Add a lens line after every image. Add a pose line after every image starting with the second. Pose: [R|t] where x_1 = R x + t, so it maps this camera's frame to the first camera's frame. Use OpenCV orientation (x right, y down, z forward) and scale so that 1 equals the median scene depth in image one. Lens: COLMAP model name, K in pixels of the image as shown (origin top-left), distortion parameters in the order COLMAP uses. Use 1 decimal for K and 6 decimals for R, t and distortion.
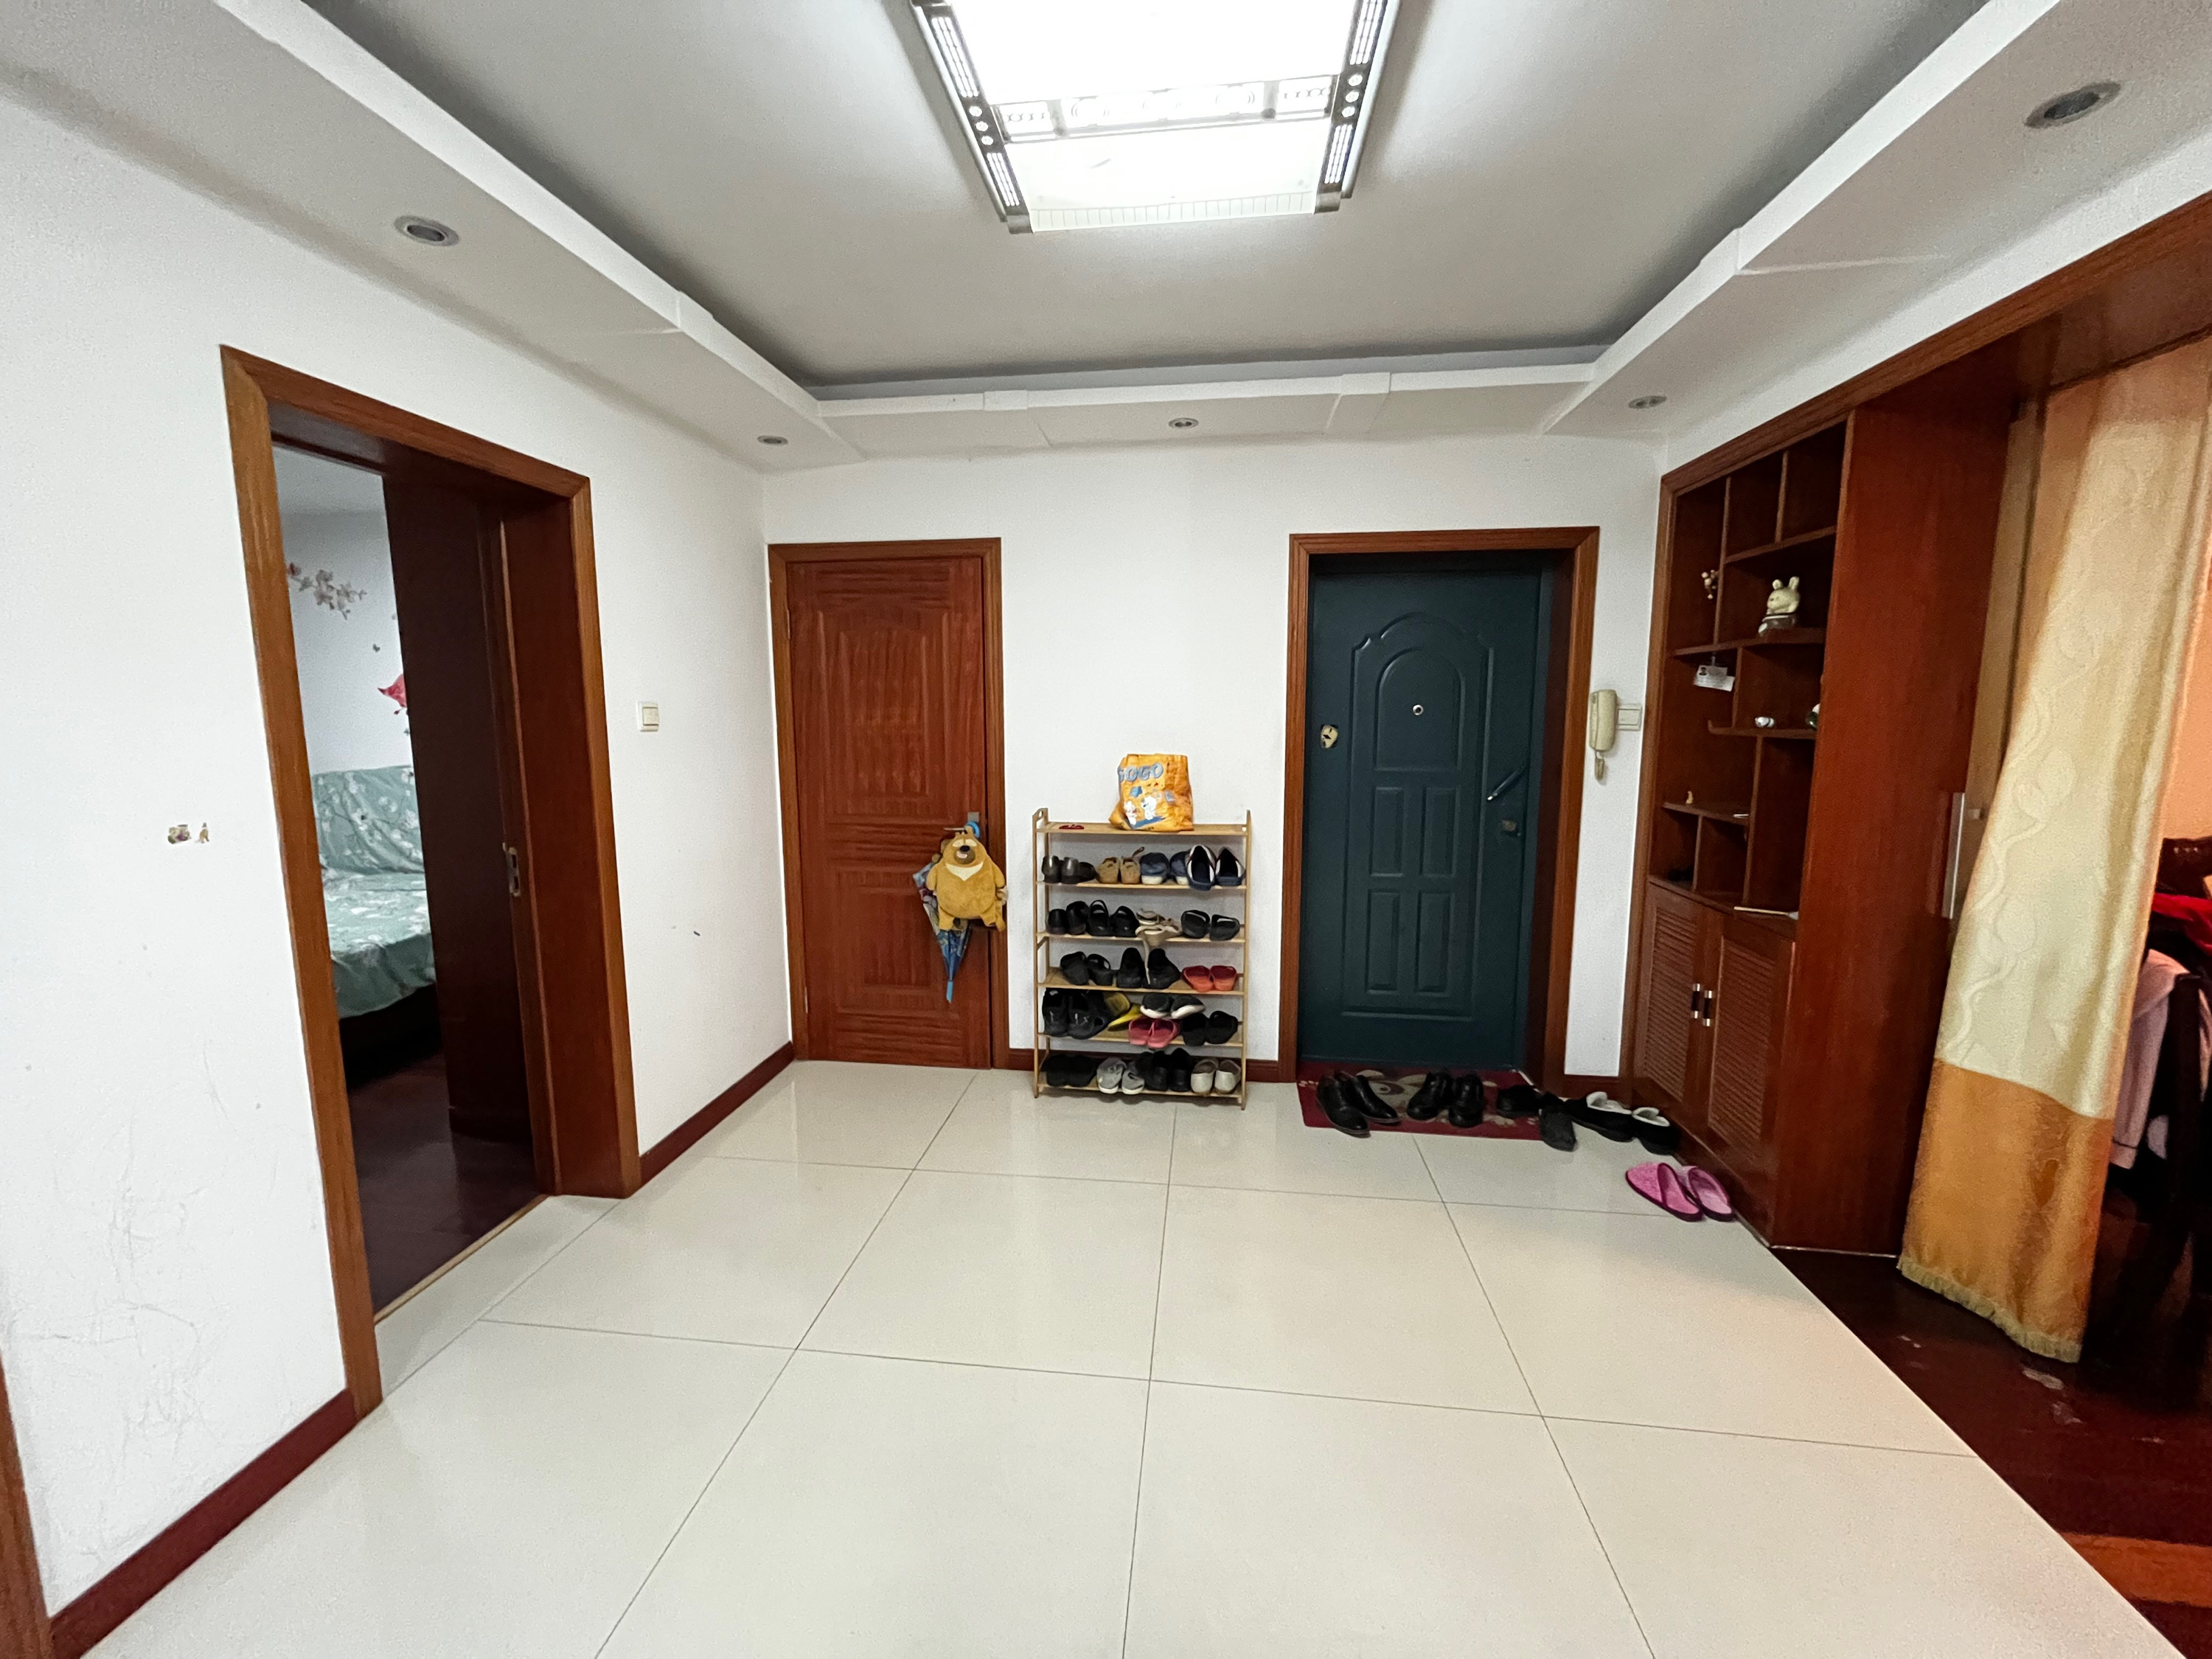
lens RADIAL K [[901.5, 0, 1100.1], [0, 901.5, 819.7], [0, 0, 1]] dist [-0.002782, 0.000091]
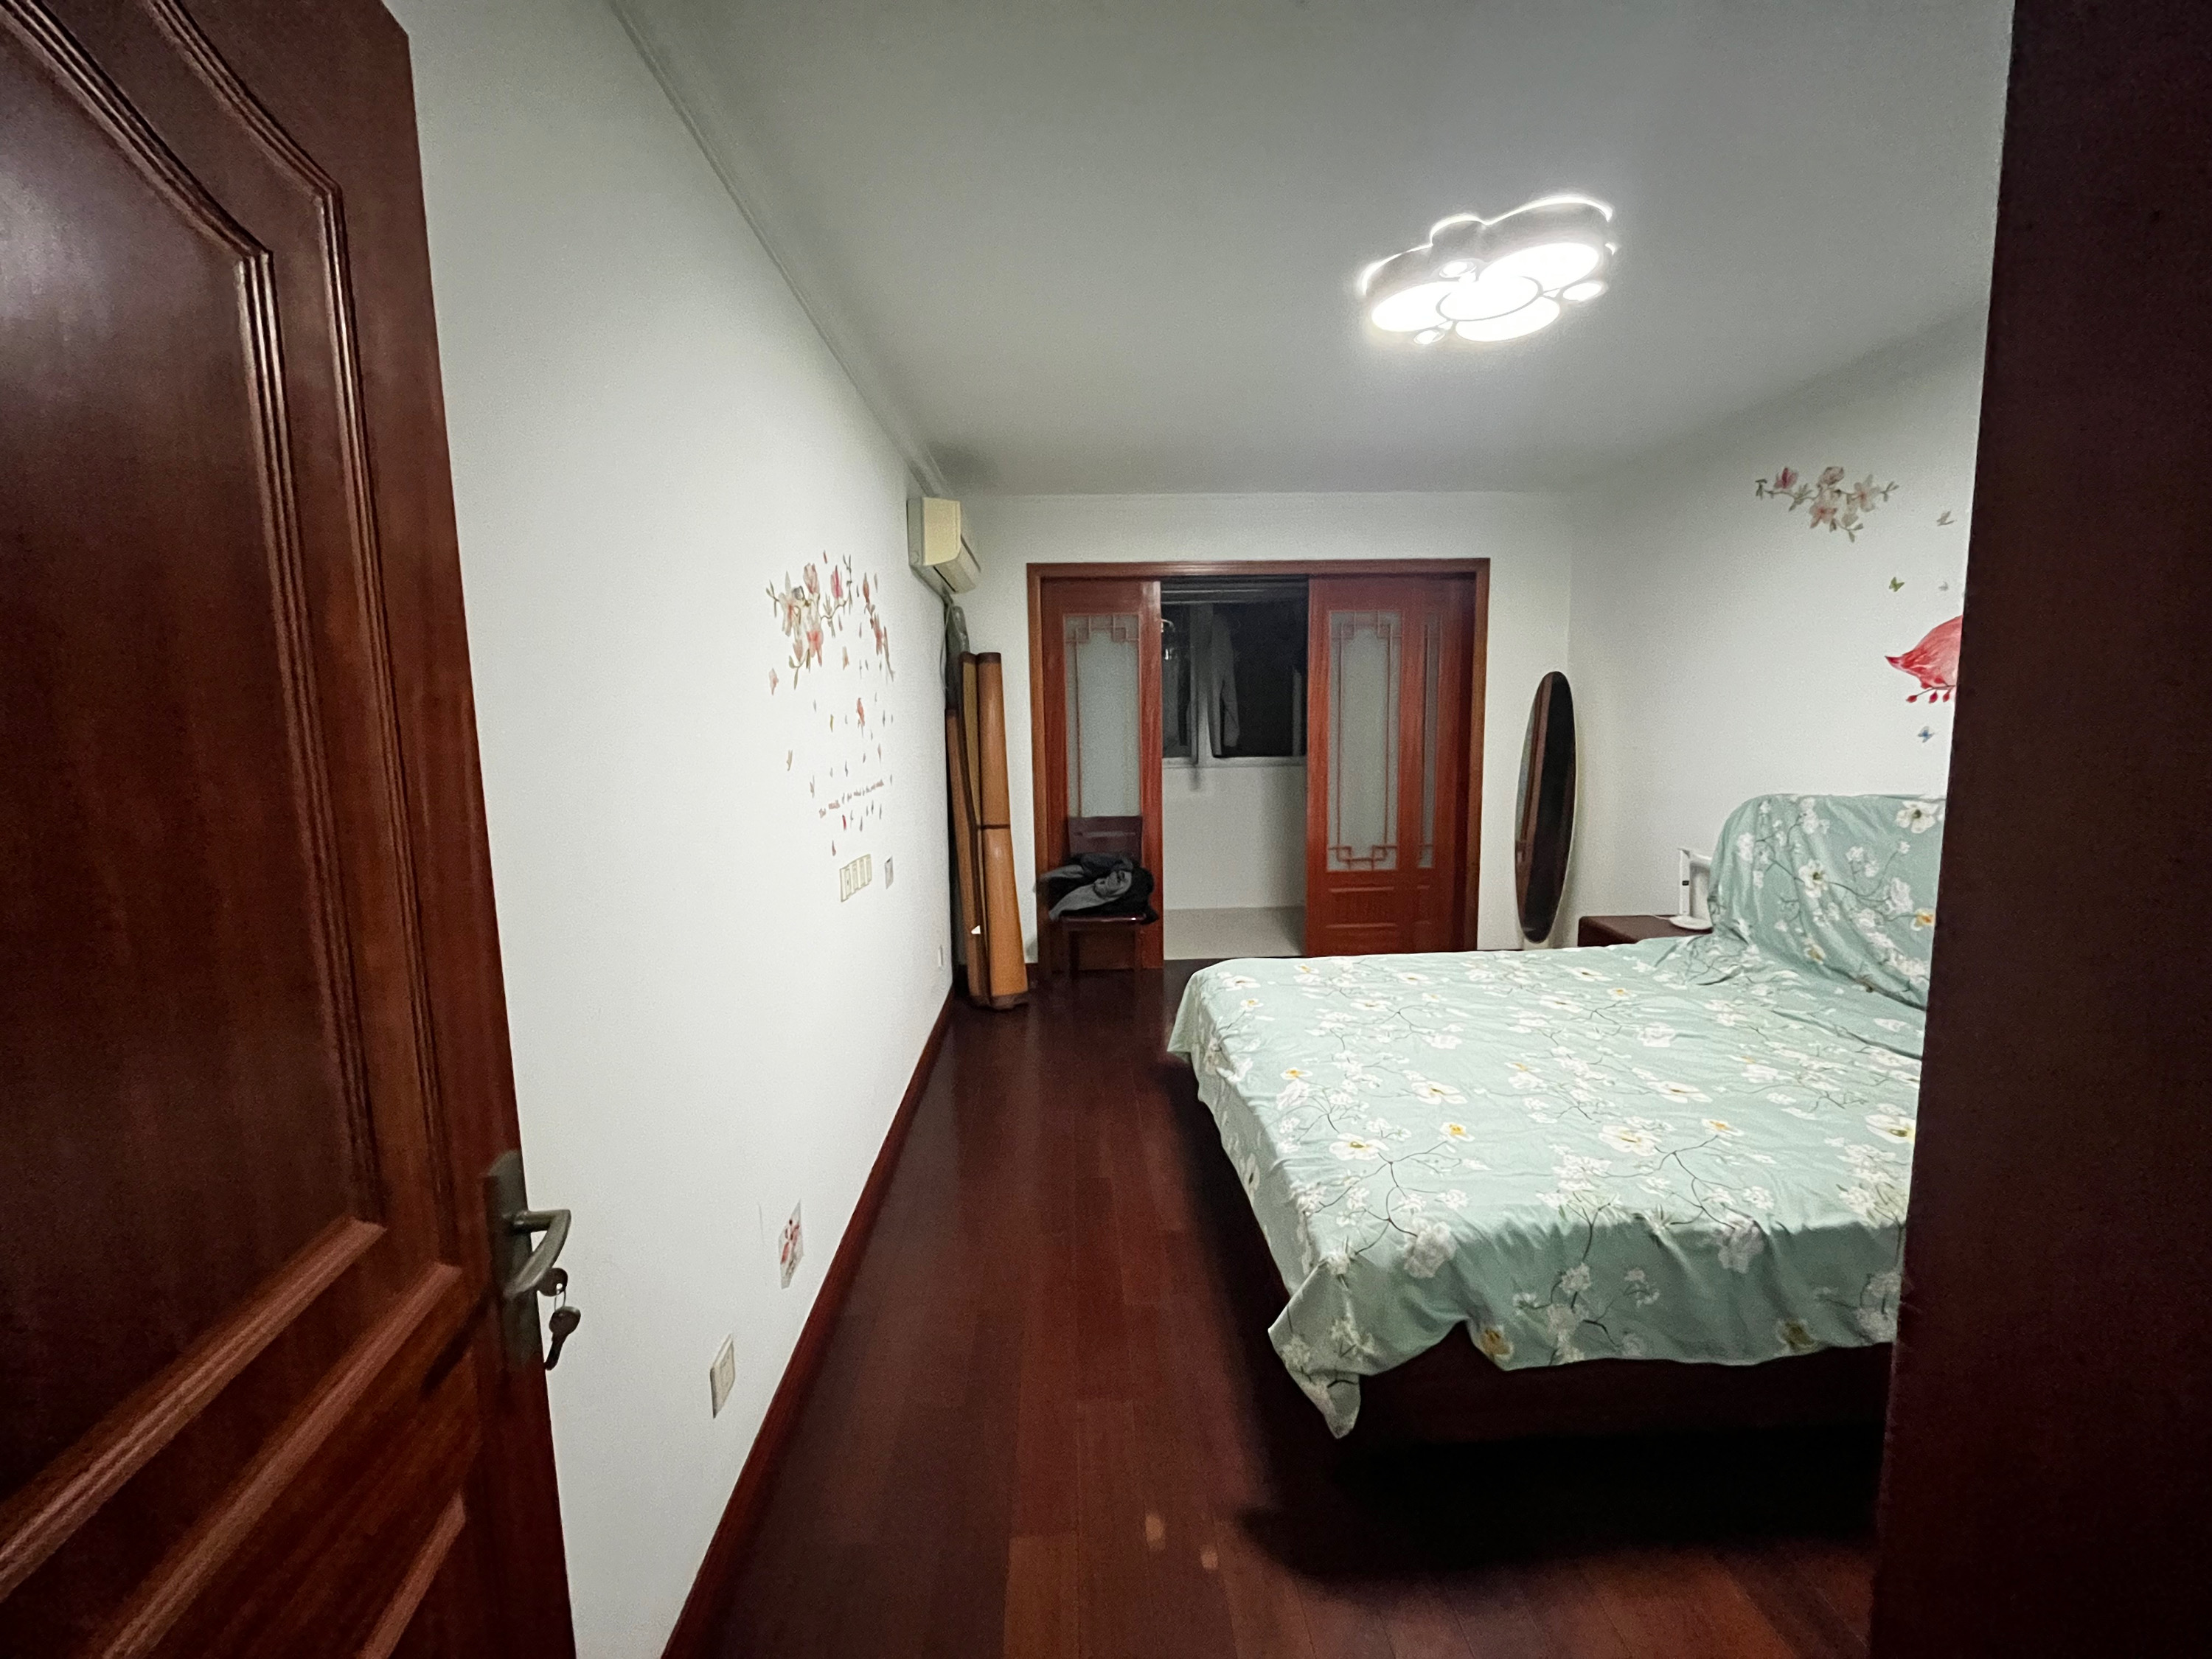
lens RADIAL K [[901.5, 0, 1094.1], [0, 901.5, 814.3], [0, 0, 1]] dist [-0.002782, 0.000091]
pose [[0.176549, 0.117795, -0.977218, -0.327131], [-0.115966, 0.988388, 0.098191, -0.045973], [0.977437, 0.095989, 0.188160, 0.418098]]
